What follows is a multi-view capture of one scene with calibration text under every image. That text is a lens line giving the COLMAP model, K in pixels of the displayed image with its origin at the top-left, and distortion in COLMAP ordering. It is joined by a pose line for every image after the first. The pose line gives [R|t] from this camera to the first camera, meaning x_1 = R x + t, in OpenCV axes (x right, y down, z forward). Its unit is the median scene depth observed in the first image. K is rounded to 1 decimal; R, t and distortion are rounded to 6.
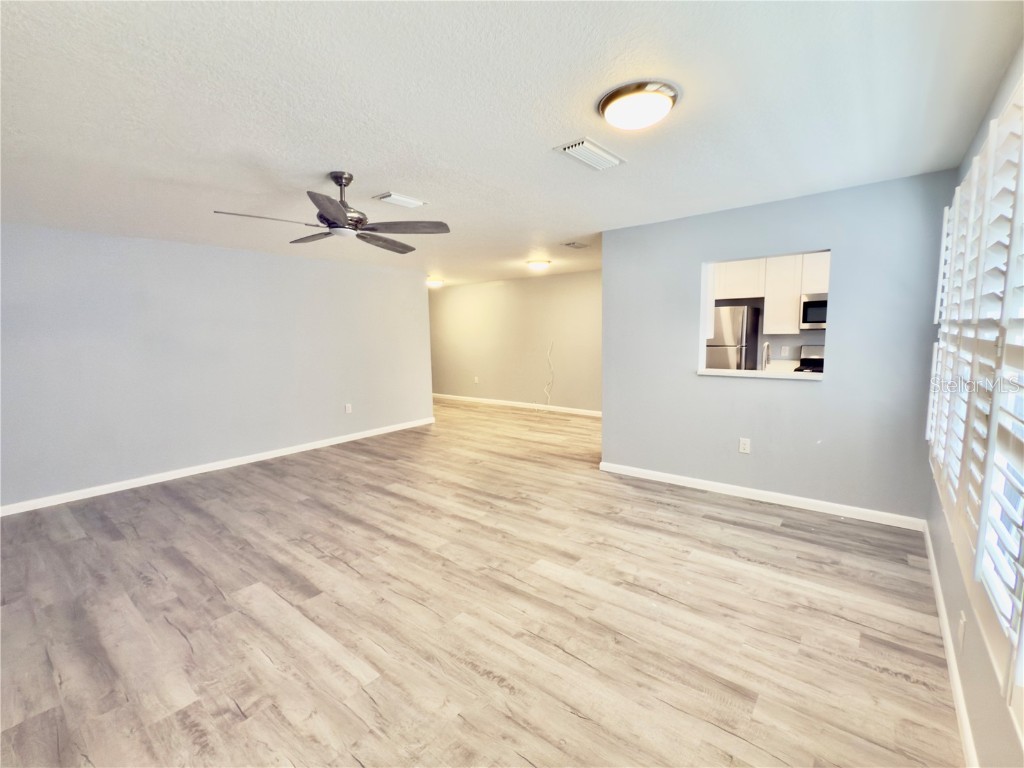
lens RADIAL K [[452.0, 0, 512.0], [0, 452.0, 384.0], [0, 0, 1]] dist [-0.001746, 0.000729]
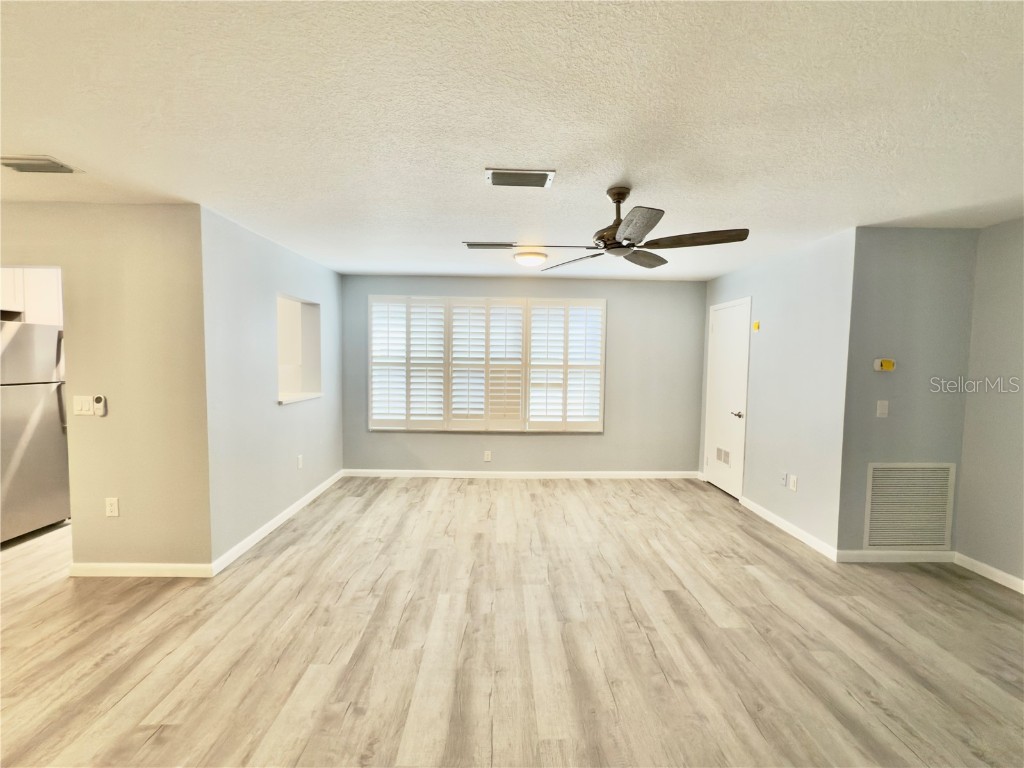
lens RADIAL K [[452.0, 0, 512.0], [0, 452.0, 384.0], [0, 0, 1]] dist [-0.001746, 0.000729]
pose [[-0.651084, -0.032478, 0.758310, -0.763144], [0.089586, 0.988812, 0.119269, -0.161019], [-0.753700, 0.145588, -0.640890, 1.455063]]
